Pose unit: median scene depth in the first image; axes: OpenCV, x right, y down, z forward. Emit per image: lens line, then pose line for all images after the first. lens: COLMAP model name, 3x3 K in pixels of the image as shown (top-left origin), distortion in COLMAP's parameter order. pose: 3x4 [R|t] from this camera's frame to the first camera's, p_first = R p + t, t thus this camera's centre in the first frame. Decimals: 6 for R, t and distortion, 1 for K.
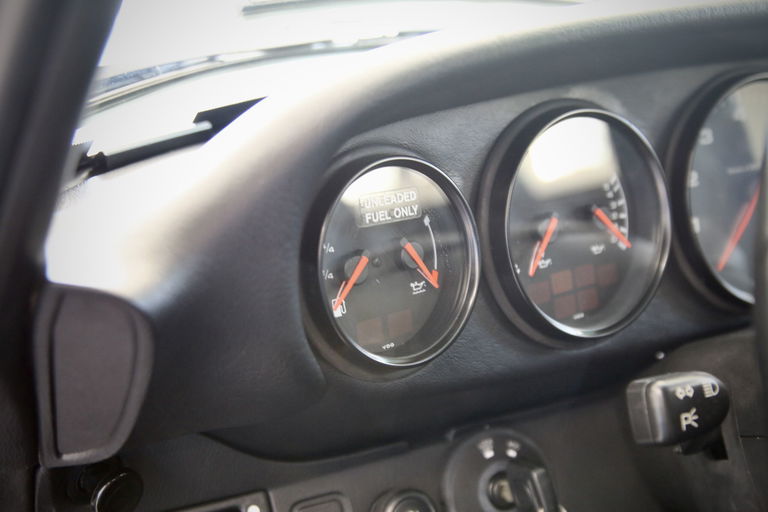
lens RADIAL K [[1049.3, 0, 382.8], [0, 1049.3, 256.8], [0, 0, 1]] dist [-0.101052, 0.000000]
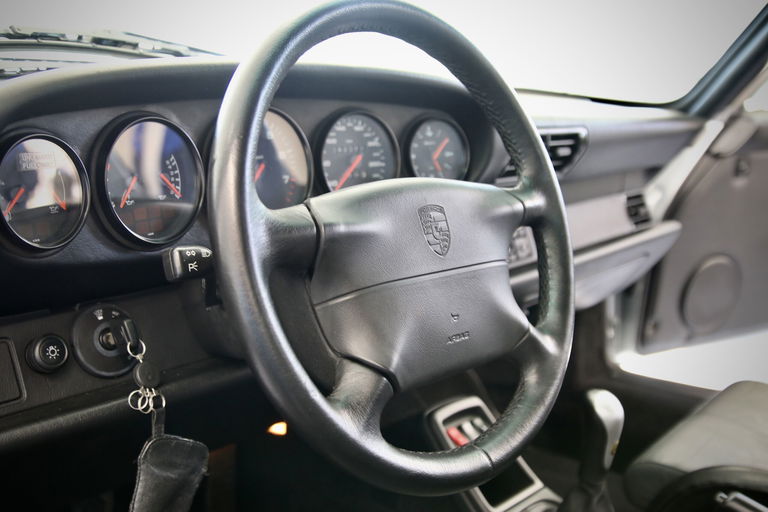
lens RADIAL K [[829.8, 0, 387.3], [0, 829.8, 256.7], [0, 0, 1]] dist [-0.083106, 0.000000]
pose [[0.922984, 0.001520, 0.384835, 0.019185], [0.002596, 0.999945, -0.010177, 0.112216], [-0.384830, 0.010392, 0.922929, -0.455609]]
